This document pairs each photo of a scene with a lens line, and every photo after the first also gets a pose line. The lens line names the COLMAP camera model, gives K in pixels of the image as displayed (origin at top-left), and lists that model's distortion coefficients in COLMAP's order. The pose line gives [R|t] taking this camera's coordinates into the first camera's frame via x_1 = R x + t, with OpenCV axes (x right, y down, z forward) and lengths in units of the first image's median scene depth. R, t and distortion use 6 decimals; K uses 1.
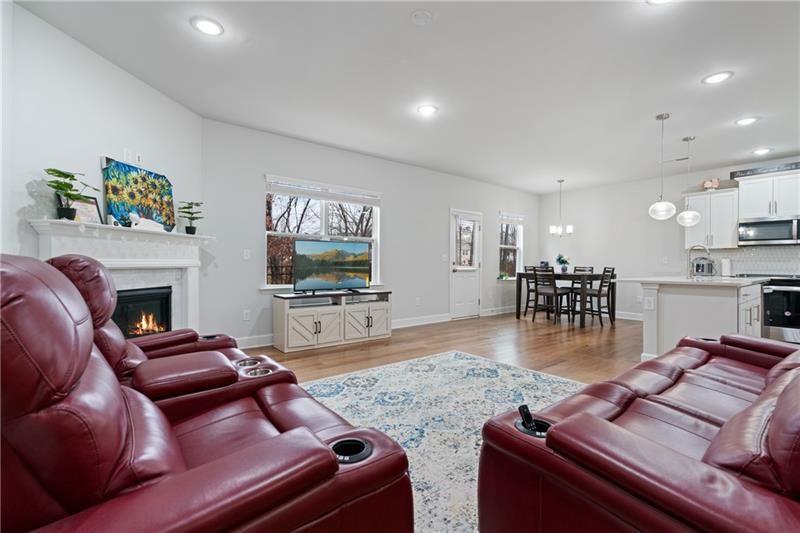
lens RADIAL K [[365.4, 0, 398.9], [0, 365.4, 264.4], [0, 0, 1]] dist [-0.002183, 0.001525]
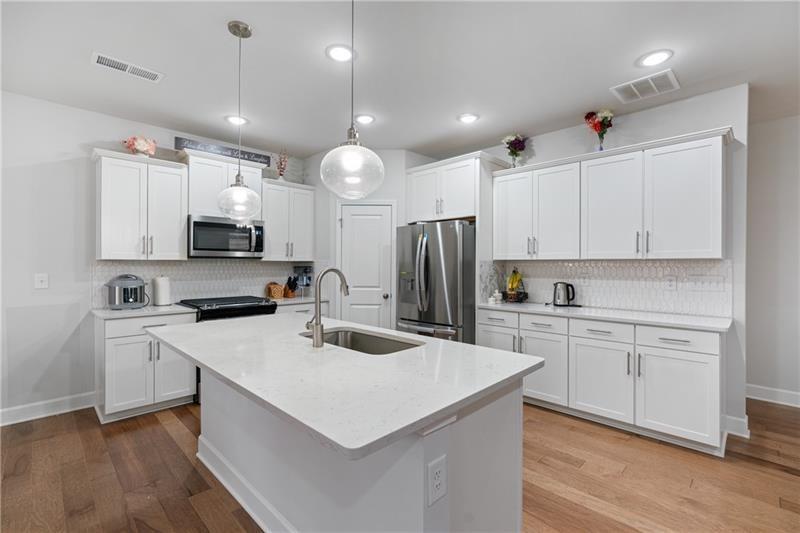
lens RADIAL K [[365.4, 0, 403.7], [0, 365.4, 265.5], [0, 0, 1]] dist [-0.002183, 0.001525]
pose [[-0.112876, -0.010289, 0.993556, 0.239966], [-0.003864, 0.999943, 0.009916, -0.040835], [-0.993602, -0.002720, -0.112910, 0.656676]]
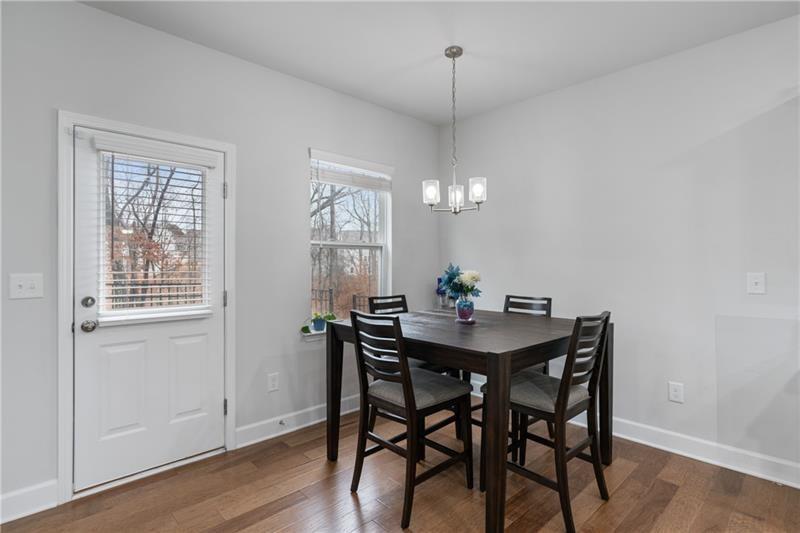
lens RADIAL K [[407.6, 0, 398.0], [0, 407.6, 259.4], [0, 0, 1]] dist [-0.003836, 0.000505]
pose [[0.996802, -0.008884, 0.079415, 0.418170], [0.009706, 0.999903, -0.009975, -0.035000], [-0.079318, 0.010714, 0.996792, 0.728228]]
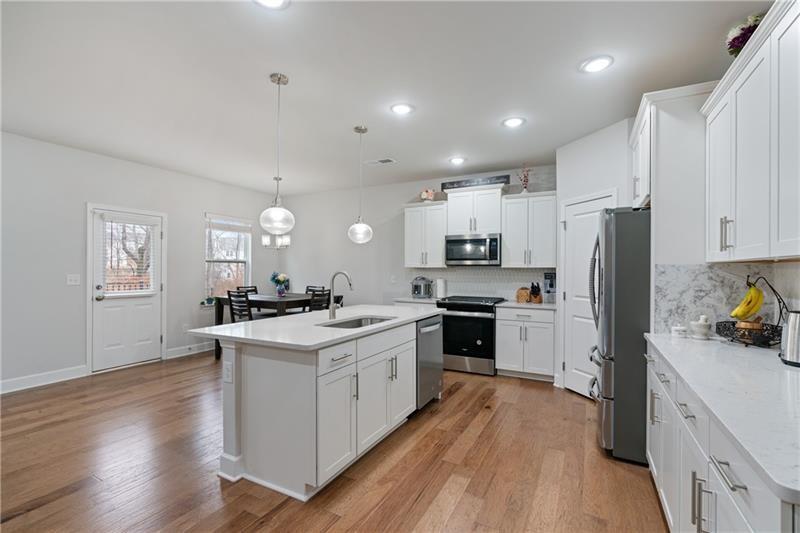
lens RADIAL K [[365.4, 0, 397.7], [0, 365.4, 269.2], [0, 0, 1]] dist [-0.002183, 0.001525]
pose [[0.920801, -0.001610, 0.390028, 0.436236], [0.001627, 0.999999, 0.000286, -0.038789], [-0.390028, 0.000371, 0.920803, 0.203649]]
